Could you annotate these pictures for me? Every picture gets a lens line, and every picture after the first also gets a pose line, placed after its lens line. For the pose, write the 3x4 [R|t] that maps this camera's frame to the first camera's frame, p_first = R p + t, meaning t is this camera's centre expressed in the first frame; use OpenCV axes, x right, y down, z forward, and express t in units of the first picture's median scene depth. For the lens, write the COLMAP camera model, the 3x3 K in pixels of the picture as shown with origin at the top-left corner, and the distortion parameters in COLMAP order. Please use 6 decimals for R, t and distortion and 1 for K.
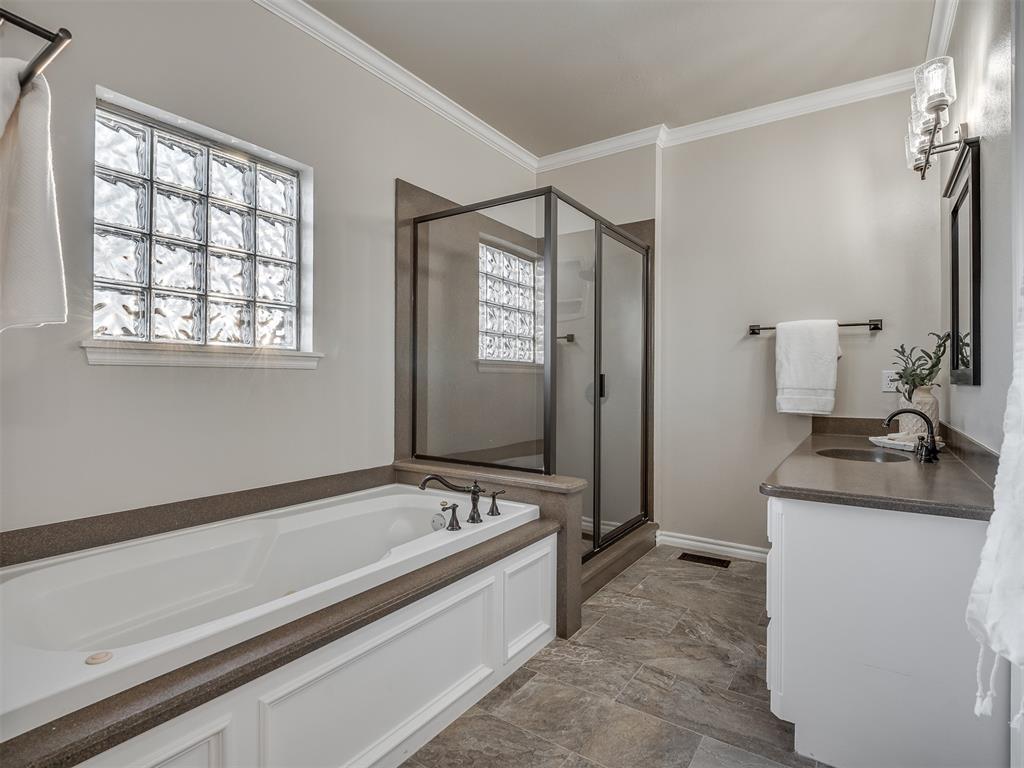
lens RADIAL K [[524.4, 0, 499.0], [0, 524.4, 376.4], [0, 0, 1]] dist [0.001313, -0.008628]
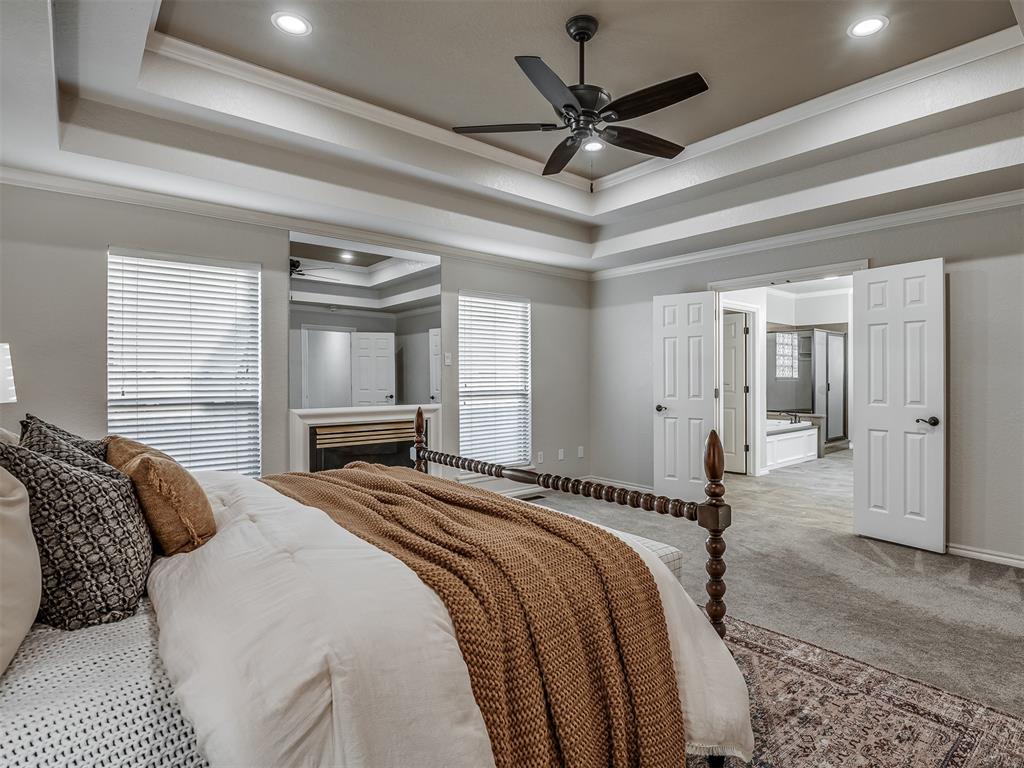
lens RADIAL K [[579.5, 0, 527.8], [0, 579.5, 384.7], [0, 0, 1]] dist [-0.021776, -0.000542]
pose [[0.971595, -0.016262, -0.236090, -0.782609], [0.019820, 0.999723, 0.012704, -0.080709], [0.235818, -0.017023, 0.971648, -2.927088]]
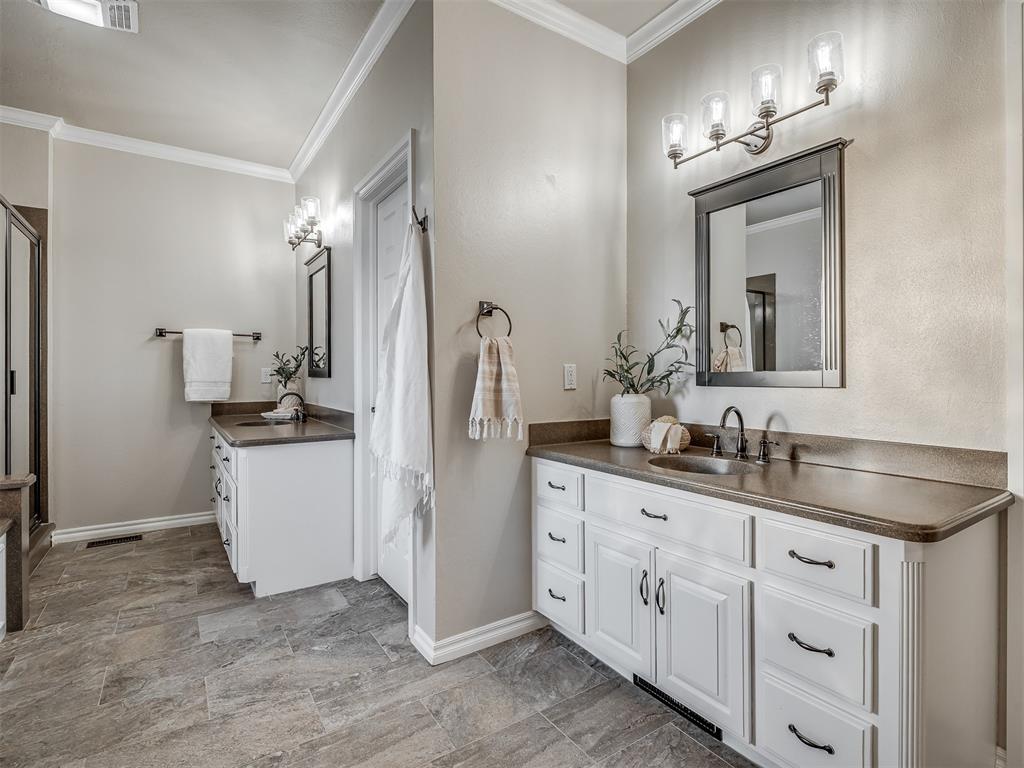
lens RADIAL K [[524.4, 0, 568.1], [0, 524.4, 379.9], [0, 0, 1]] dist [0.001313, -0.008628]
pose [[0.305812, -0.014693, 0.951978, -0.447546], [-0.001784, 0.999870, 0.016006, -0.004513], [-0.952090, -0.006593, 0.305746, -0.288328]]
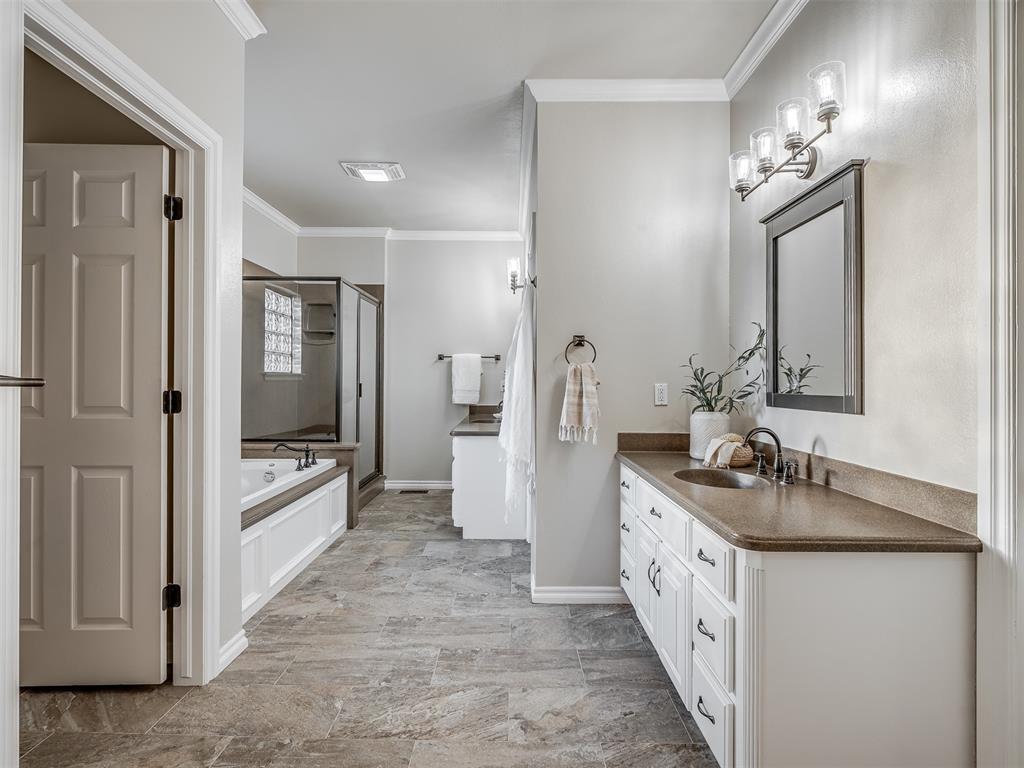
lens RADIAL K [[524.4, 0, 514.6], [0, 524.4, 385.6], [0, 0, 1]] dist [0.001313, -0.008628]
pose [[0.812409, -0.005585, 0.583062, -0.426363], [-0.005038, 0.999850, 0.016598, -0.030732], [-0.583067, -0.016422, 0.812258, -0.722993]]
